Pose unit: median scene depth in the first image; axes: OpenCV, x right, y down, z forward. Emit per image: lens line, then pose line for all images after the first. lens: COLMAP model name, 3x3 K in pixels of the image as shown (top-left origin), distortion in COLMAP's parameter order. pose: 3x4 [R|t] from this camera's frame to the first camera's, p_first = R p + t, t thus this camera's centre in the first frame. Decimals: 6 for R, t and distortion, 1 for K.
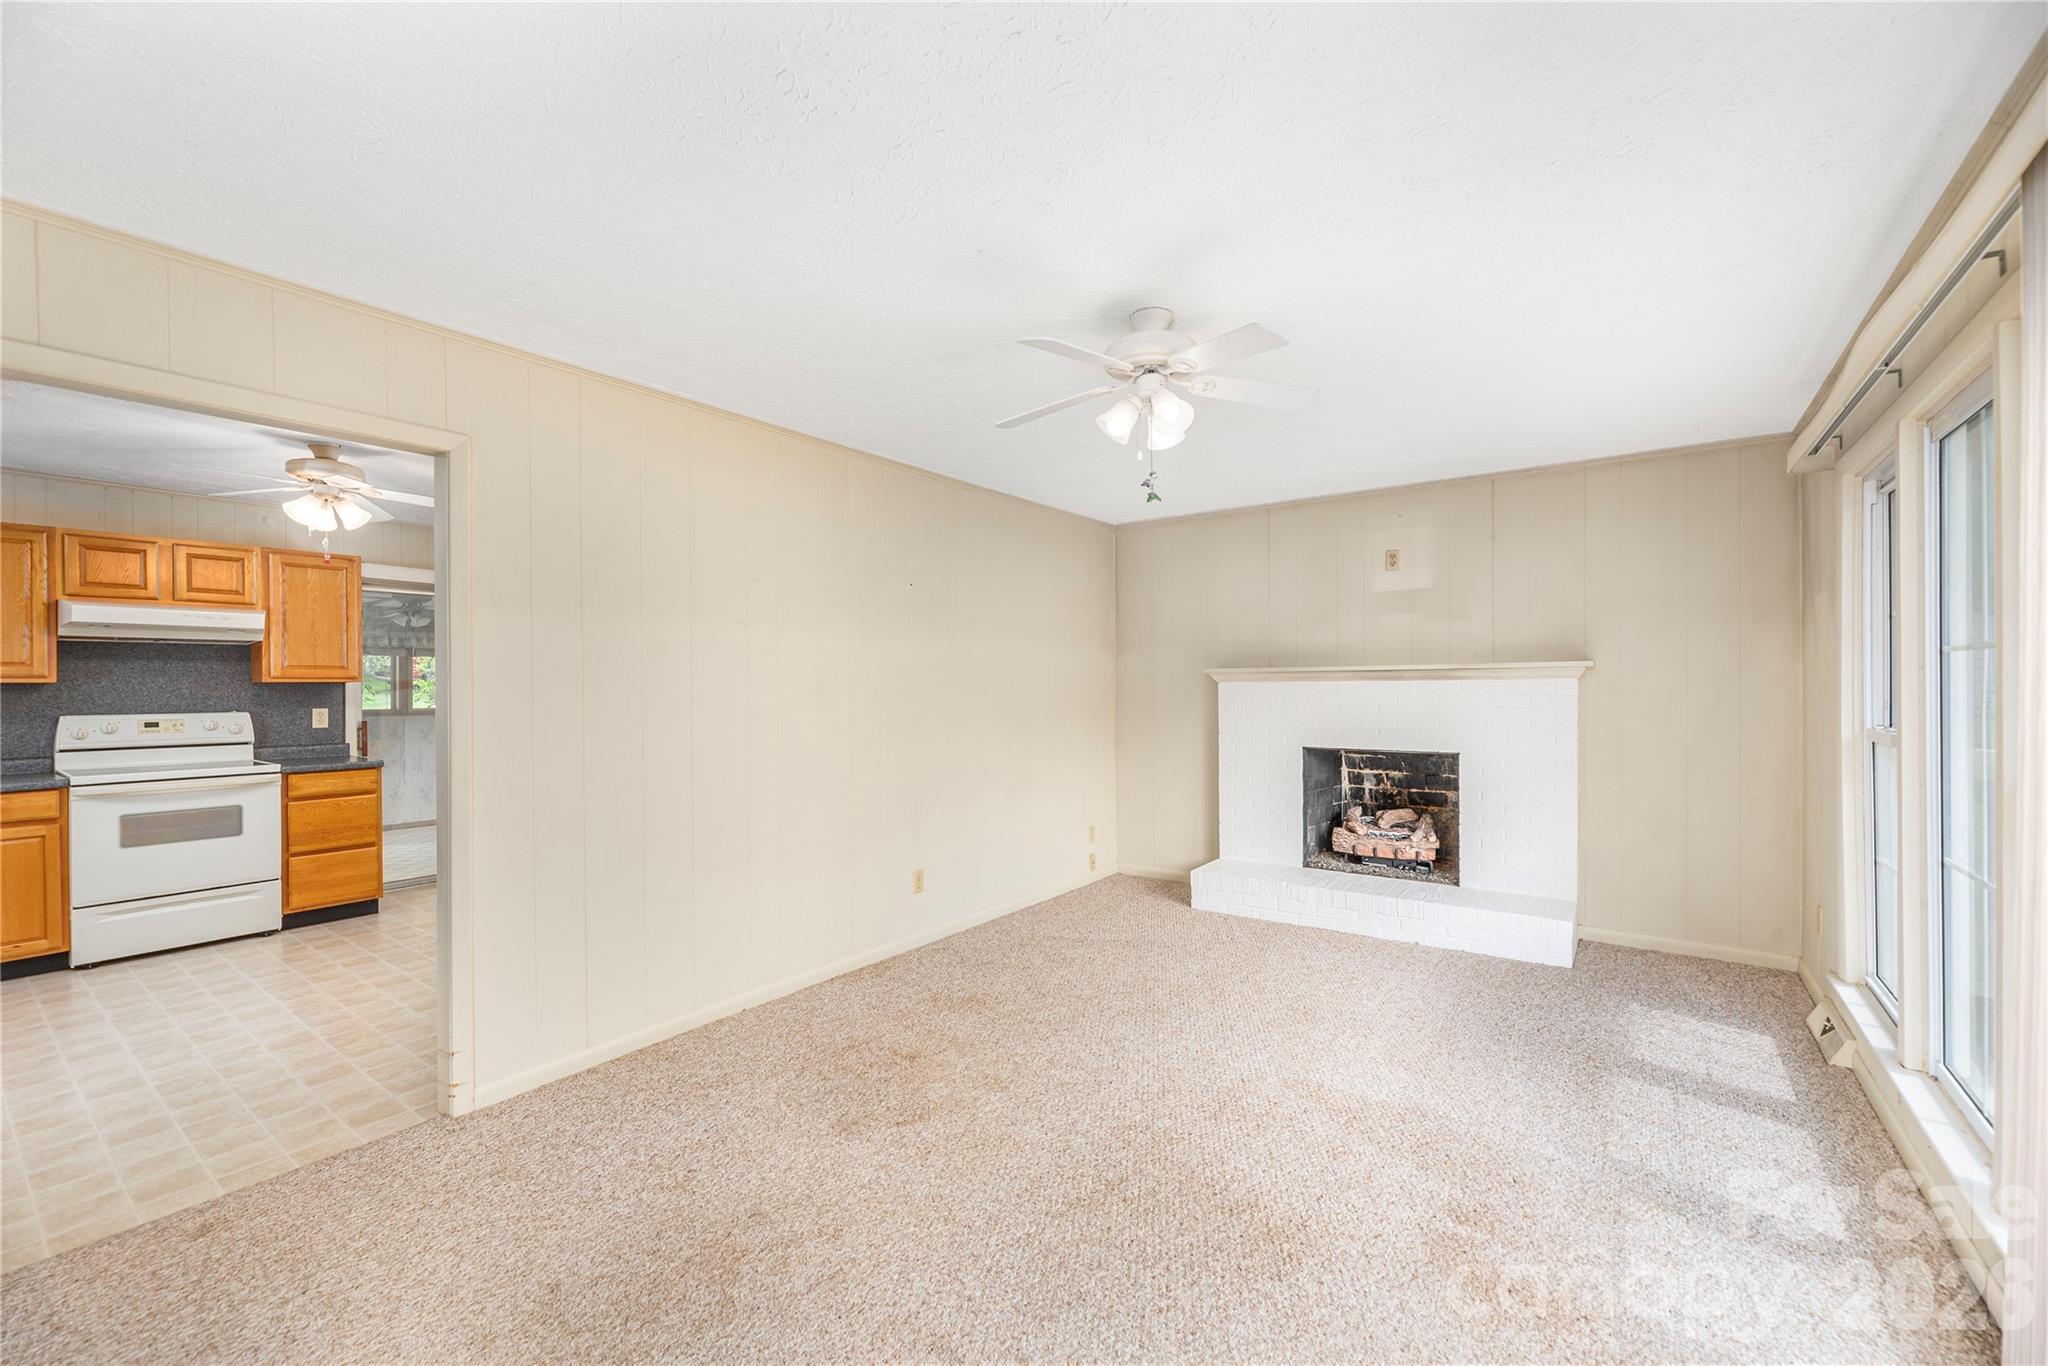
lens RADIAL K [[842.8, 0, 1024.0], [0, 842.8, 683.0], [0, 0, 1]] dist [-0.001793, -0.000353]
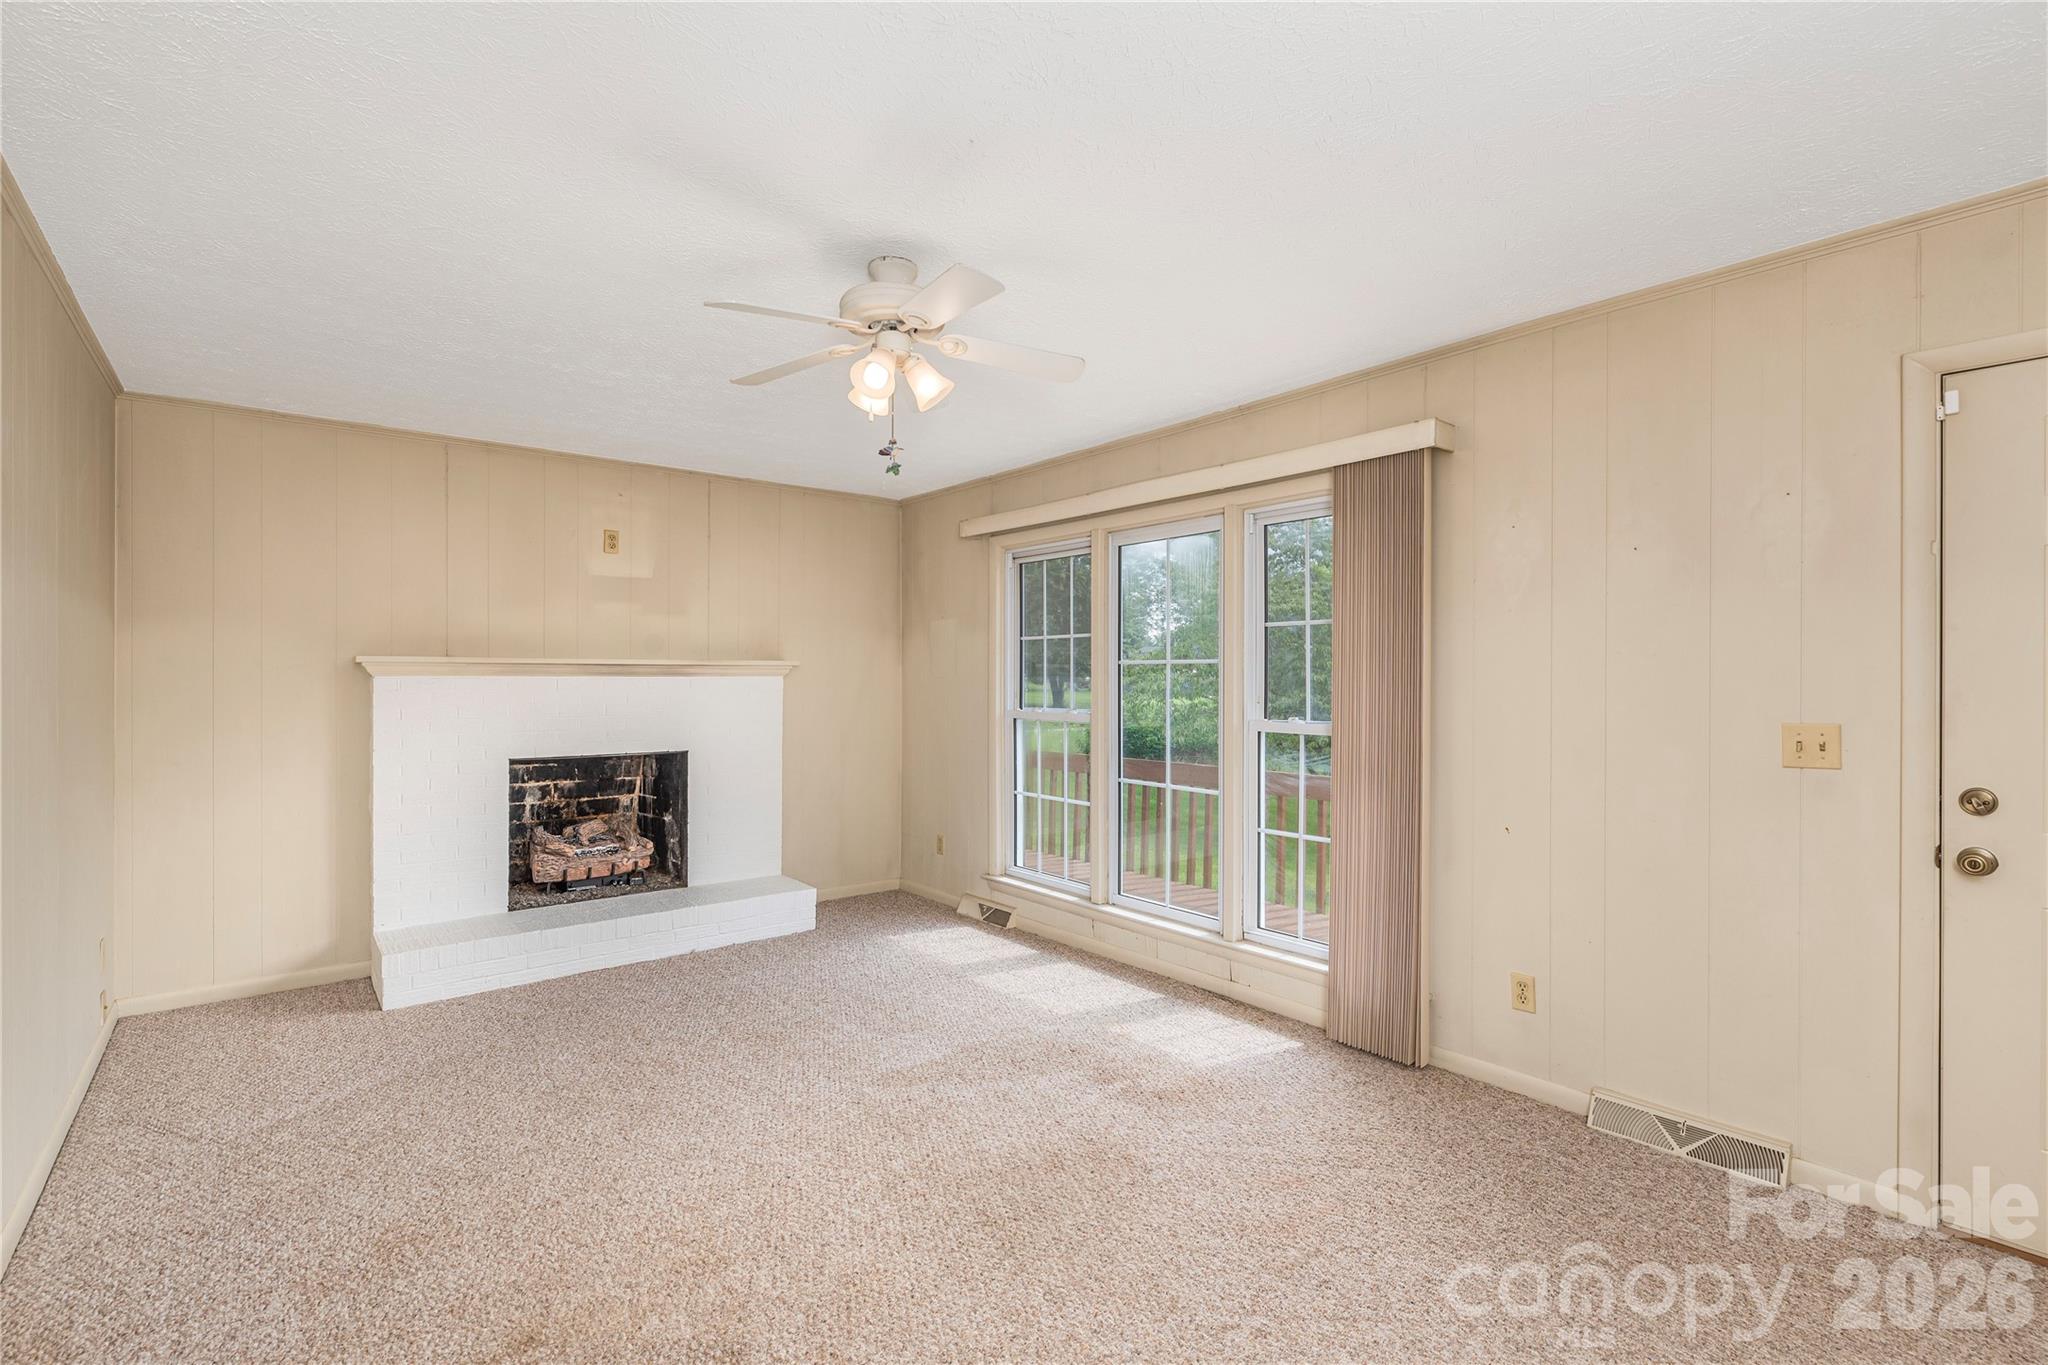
lens RADIAL K [[926.5, 0, 1024.0], [0, 926.5, 682.5], [0, 0, 1]] dist [-0.000646, -0.000179]
pose [[0.250764, 0.001252, 0.968047, -0.408928], [-0.004100, 0.999992, -0.000232, 0.001996], [-0.968040, -0.003910, 0.250767, 0.332193]]
